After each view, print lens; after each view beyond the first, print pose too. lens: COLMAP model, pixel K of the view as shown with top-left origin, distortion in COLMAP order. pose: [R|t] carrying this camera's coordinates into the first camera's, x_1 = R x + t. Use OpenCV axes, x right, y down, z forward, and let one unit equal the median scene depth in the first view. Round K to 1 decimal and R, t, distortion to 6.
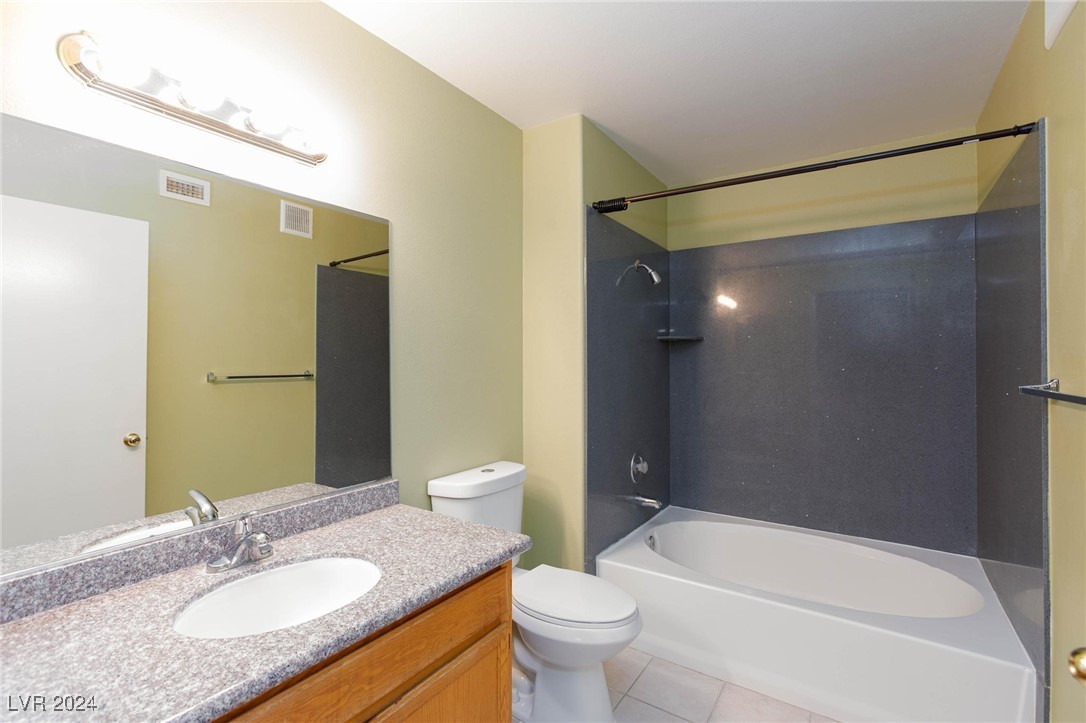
lens RADIAL K [[497.9, 0, 544.7], [0, 497.9, 359.8], [0, 0, 1]] dist [-0.027782, 0.013134]
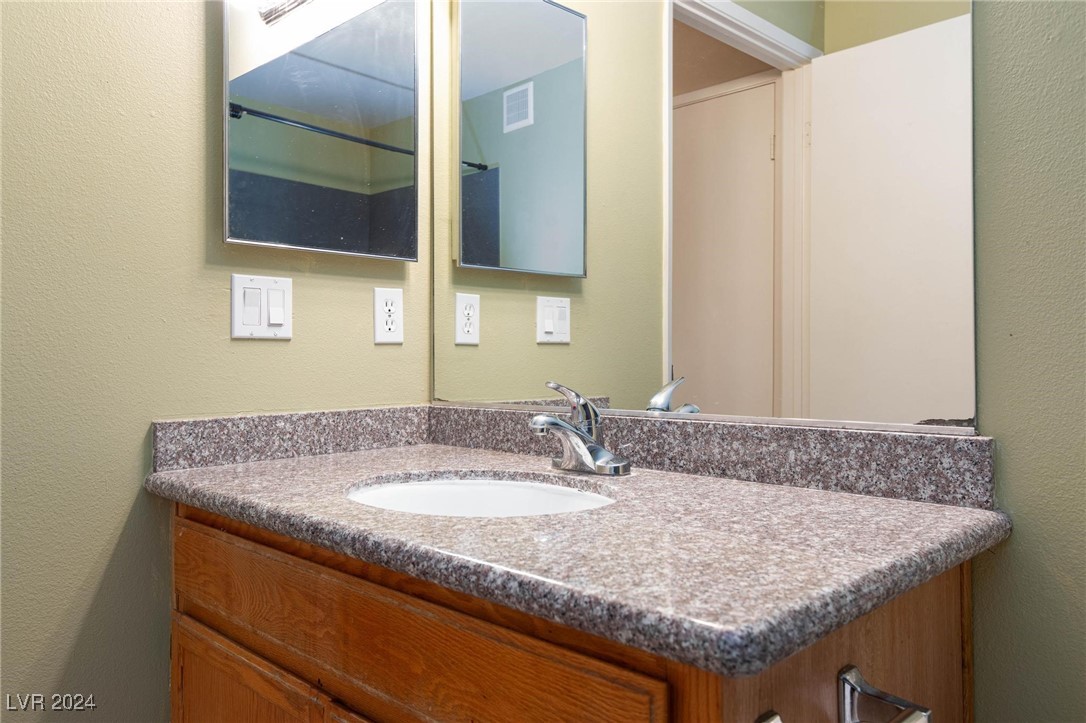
lens RADIAL K [[822.0, 0, 543.8], [0, 822.0, 359.1], [0, 0, 1]] dist [-0.002225, -0.000610]
pose [[-0.208523, 0.000999, -0.978017, 0.393480], [0.003511, 0.999994, 0.000273, 0.238005], [0.978011, -0.003377, -0.208525, 1.045682]]
